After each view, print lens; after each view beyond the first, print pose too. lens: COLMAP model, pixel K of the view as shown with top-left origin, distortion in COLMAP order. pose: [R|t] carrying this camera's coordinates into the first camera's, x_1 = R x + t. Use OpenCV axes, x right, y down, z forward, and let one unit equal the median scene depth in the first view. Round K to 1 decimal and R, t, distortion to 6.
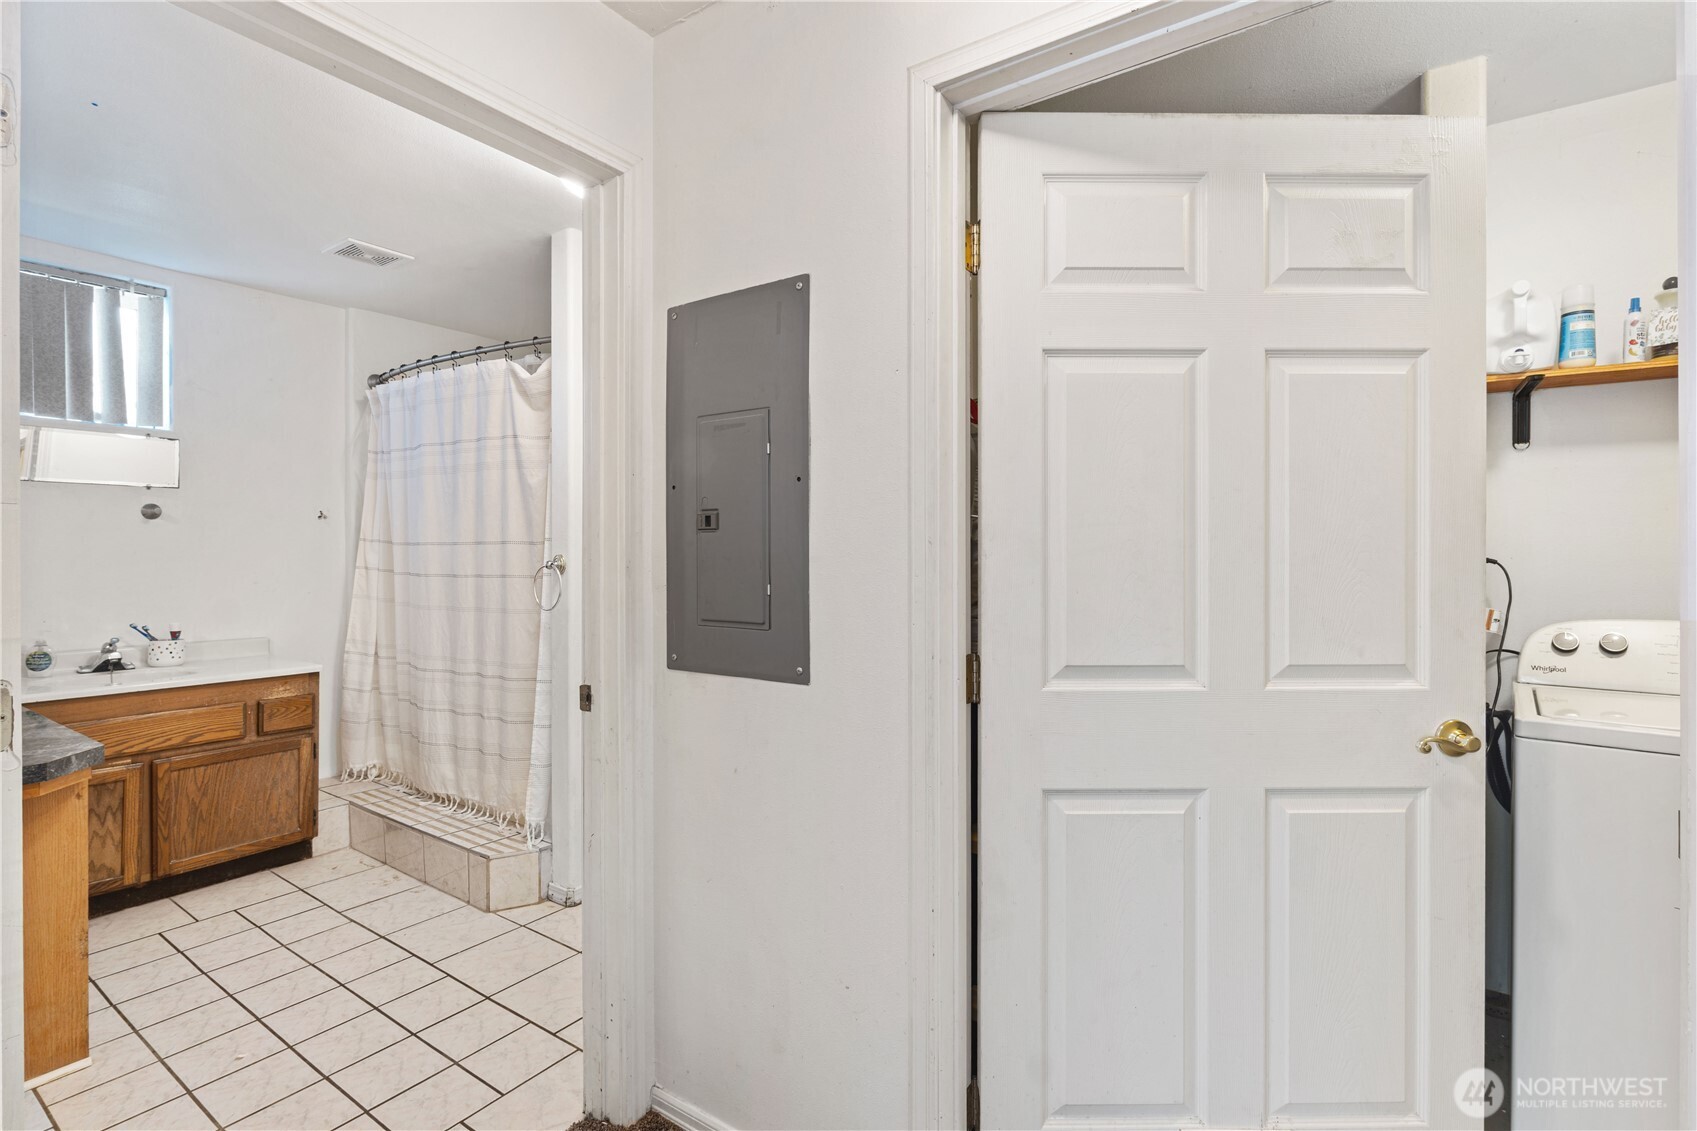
lens RADIAL K [[788.3, 0, 848.1], [0, 788.3, 556.8], [0, 0, 1]] dist [-0.004763, 0.000409]
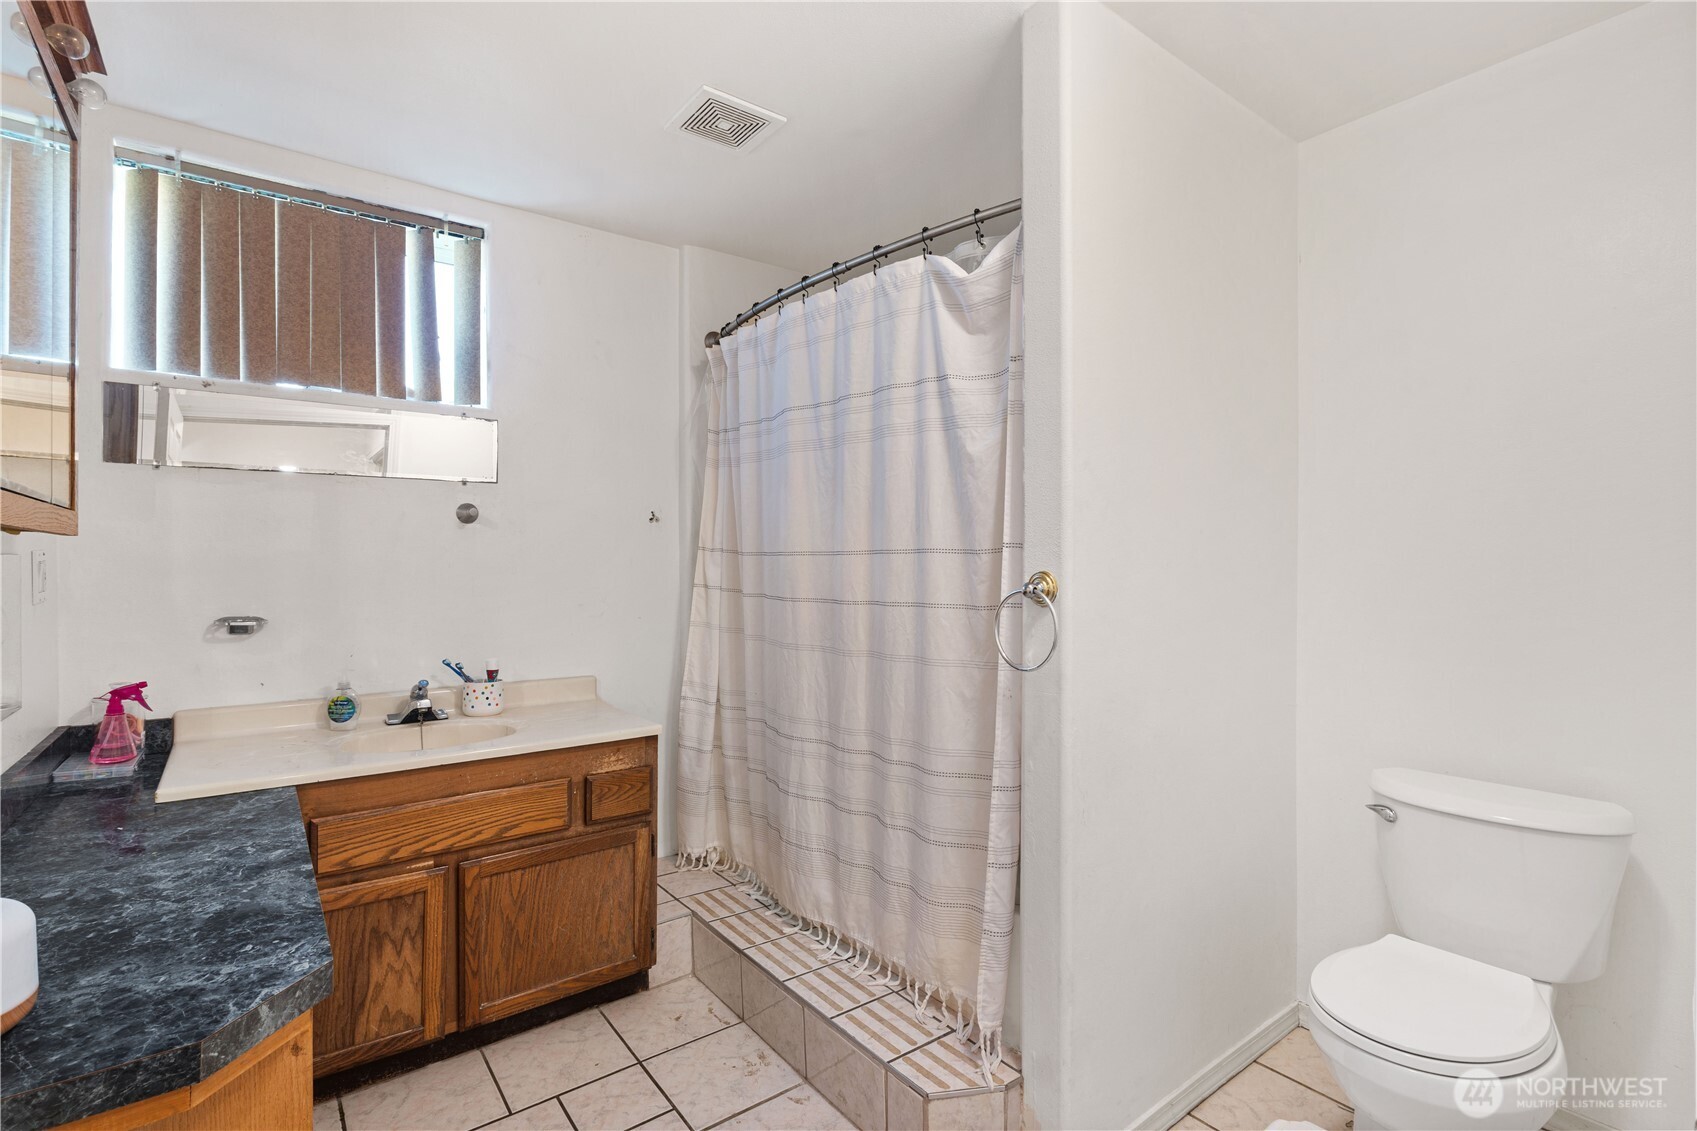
lens RADIAL K [[788.3, 0, 849.4], [0, 788.3, 568.0], [0, 0, 1]] dist [-0.004763, 0.000409]
pose [[0.951869, 0.000773, -0.306504, -0.298849], [-0.000095, 0.999998, 0.002226, -0.006047], [0.306505, -0.002089, 0.951867, 0.387854]]
